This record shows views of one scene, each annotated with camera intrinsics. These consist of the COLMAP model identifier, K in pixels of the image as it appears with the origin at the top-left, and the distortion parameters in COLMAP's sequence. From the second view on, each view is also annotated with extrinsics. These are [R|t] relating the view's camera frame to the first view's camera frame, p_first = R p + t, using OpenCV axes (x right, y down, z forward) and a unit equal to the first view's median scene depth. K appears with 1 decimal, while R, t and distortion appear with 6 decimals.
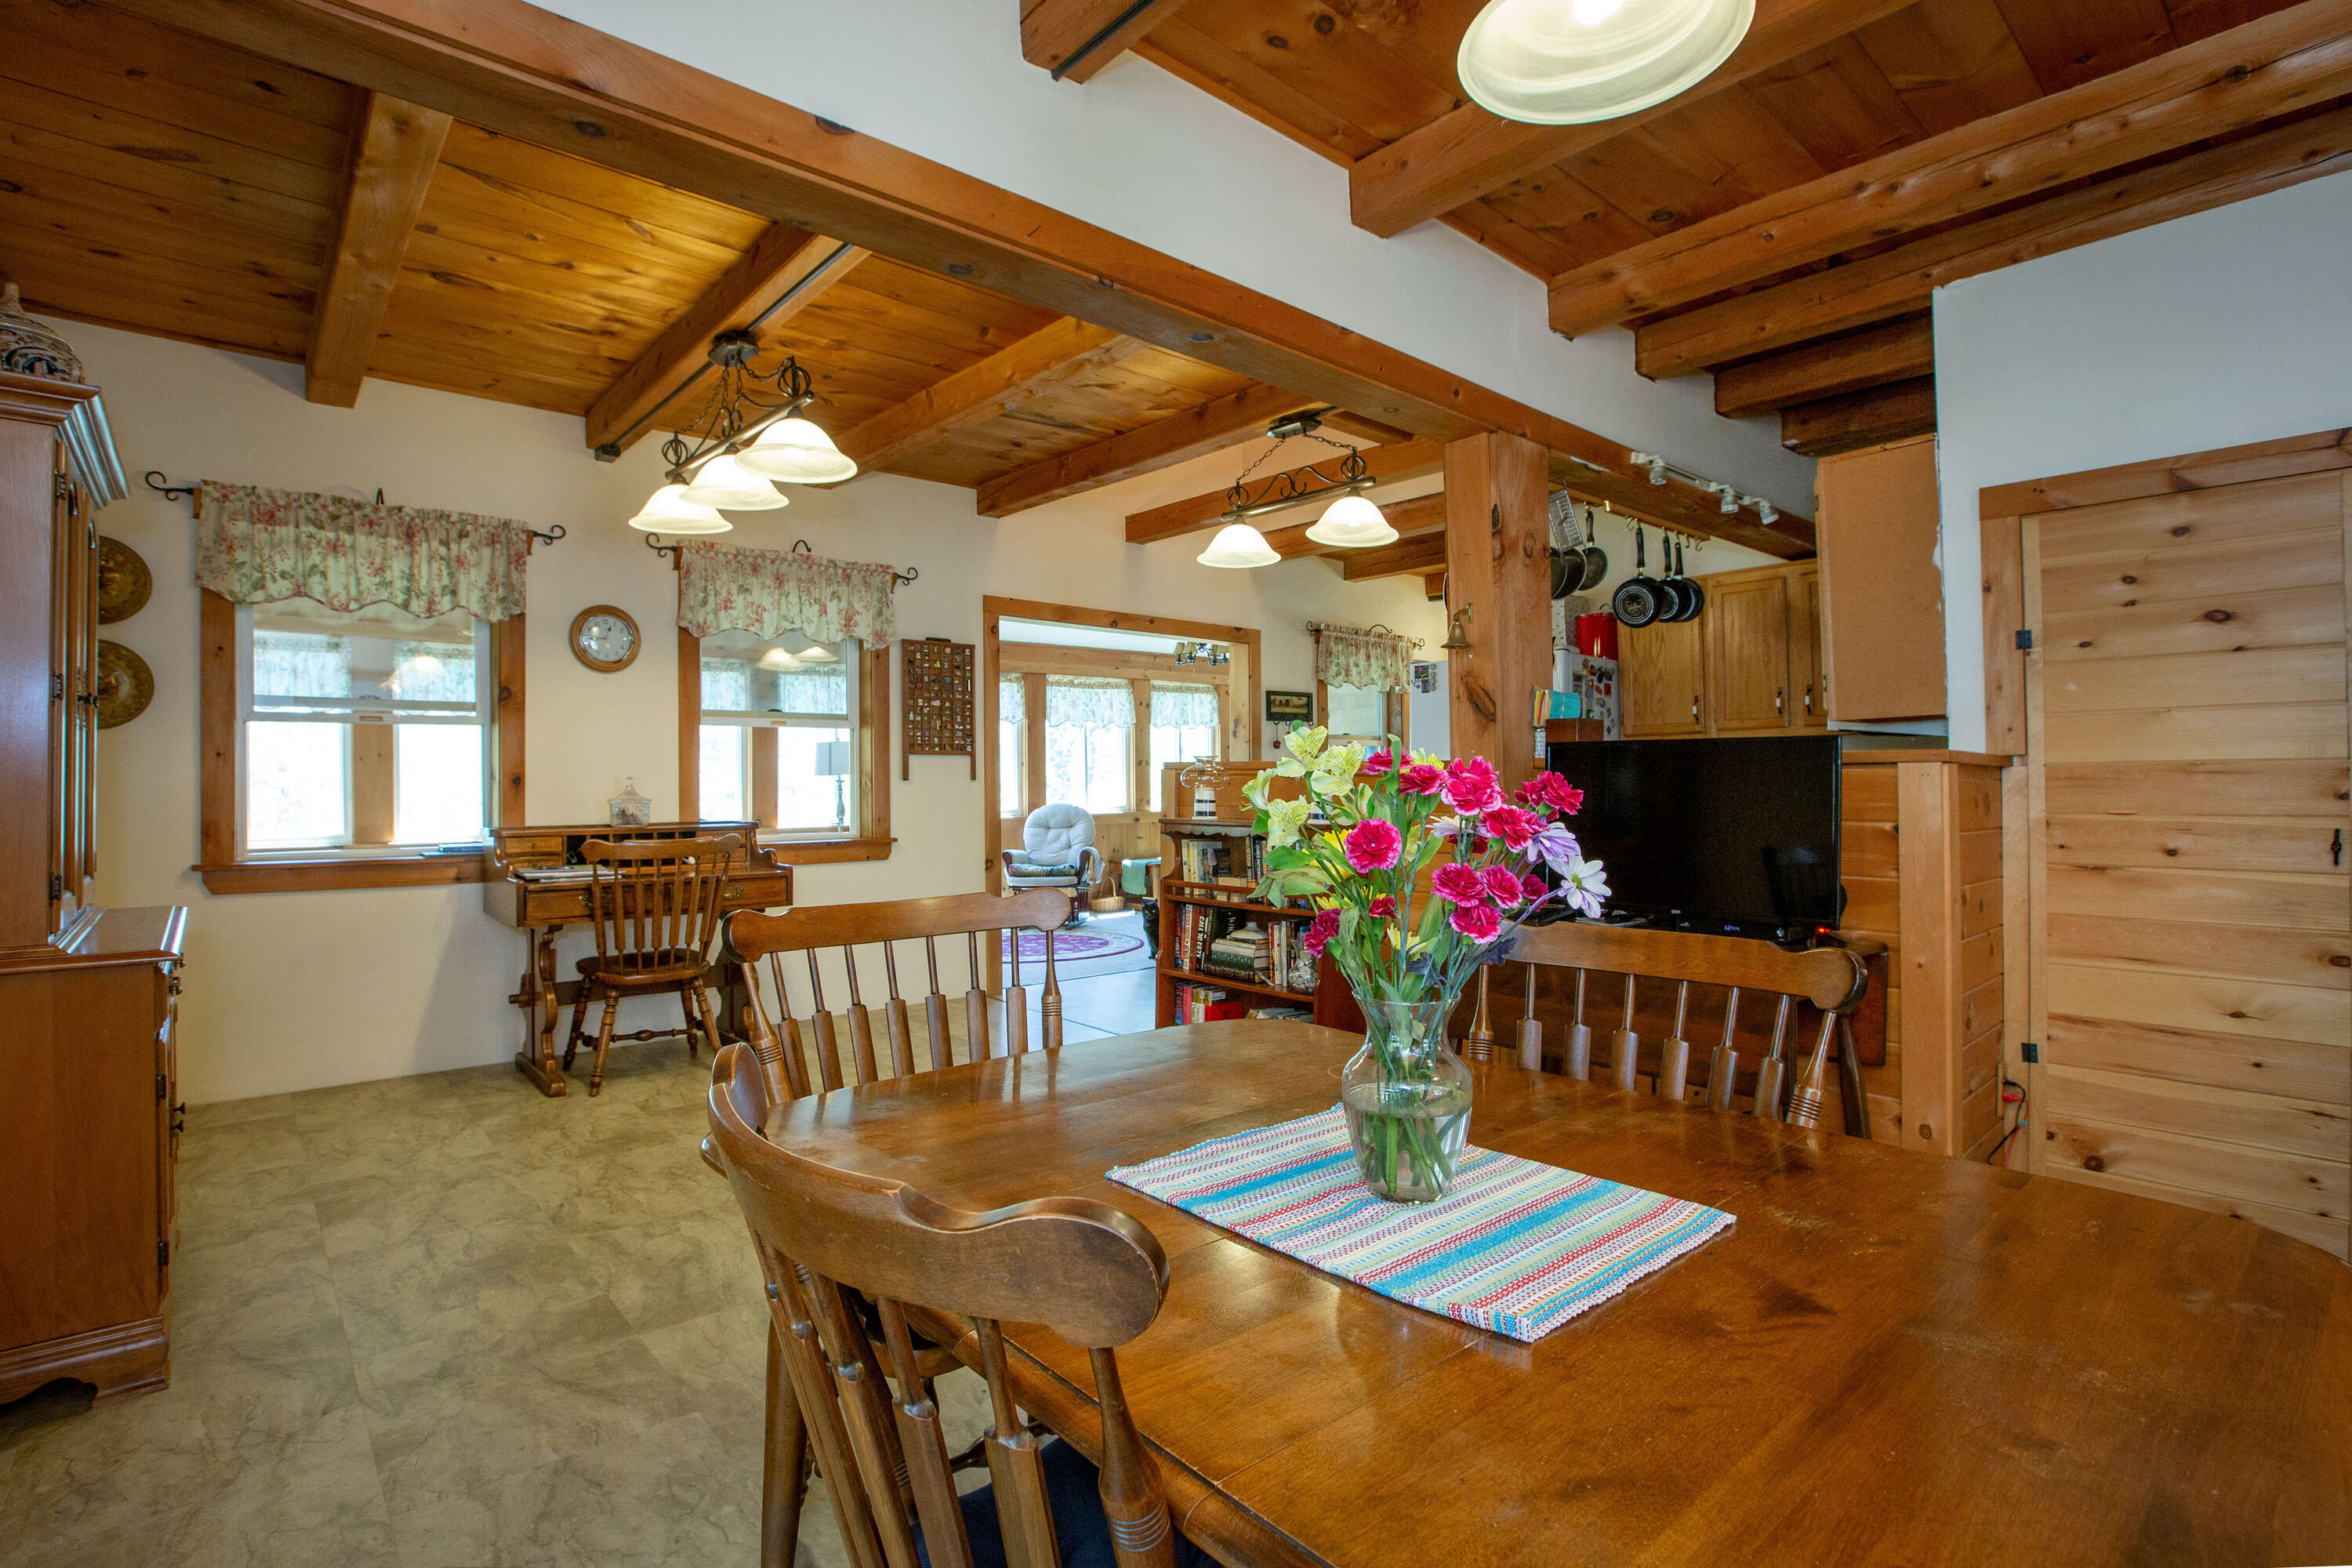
lens RADIAL K [[1112.6, 0, 1188.3], [0, 1112.6, 794.0], [0, 0, 1]] dist [-0.024802, 0.004187]
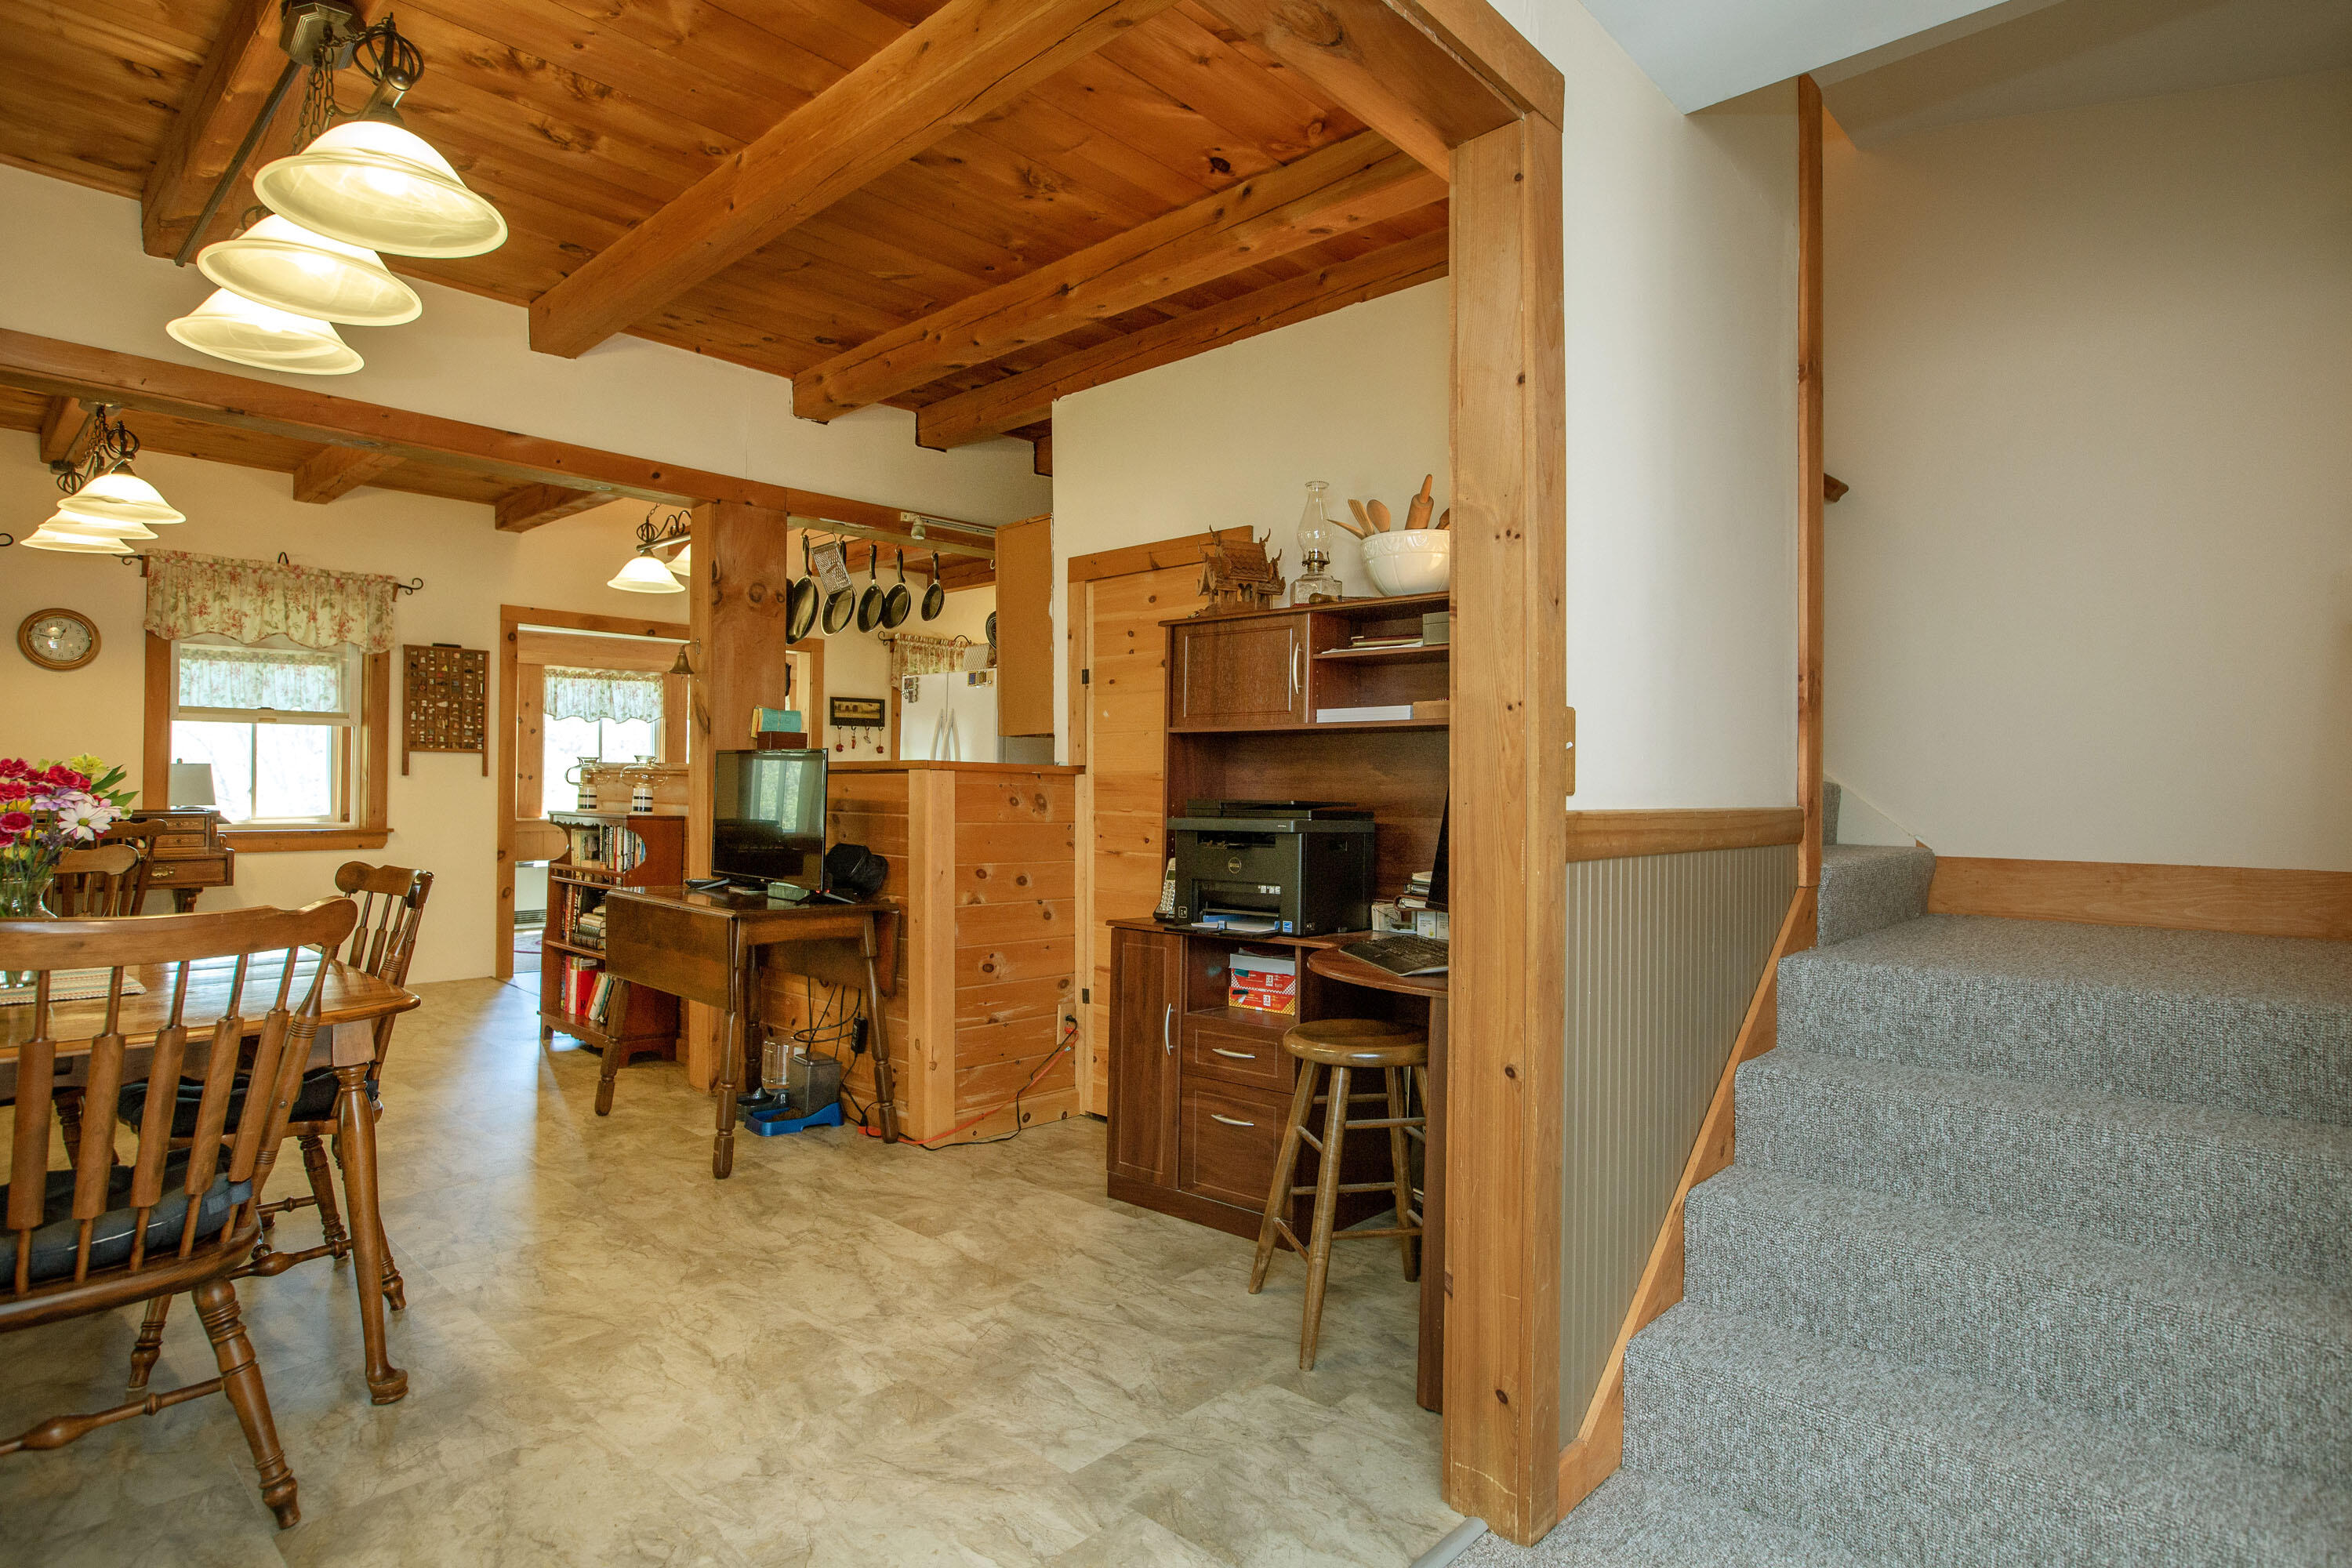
lens RADIAL K [[1243.5, 0, 1166.1], [0, 1243.5, 773.5], [0, 0, 1]] dist [0.028550, 0.002248]
pose [[0.998497, 0.014927, 0.052726, 0.441769], [-0.013740, 0.999646, -0.022802, 0.003882], [-0.053047, 0.022043, 0.998349, -0.269751]]
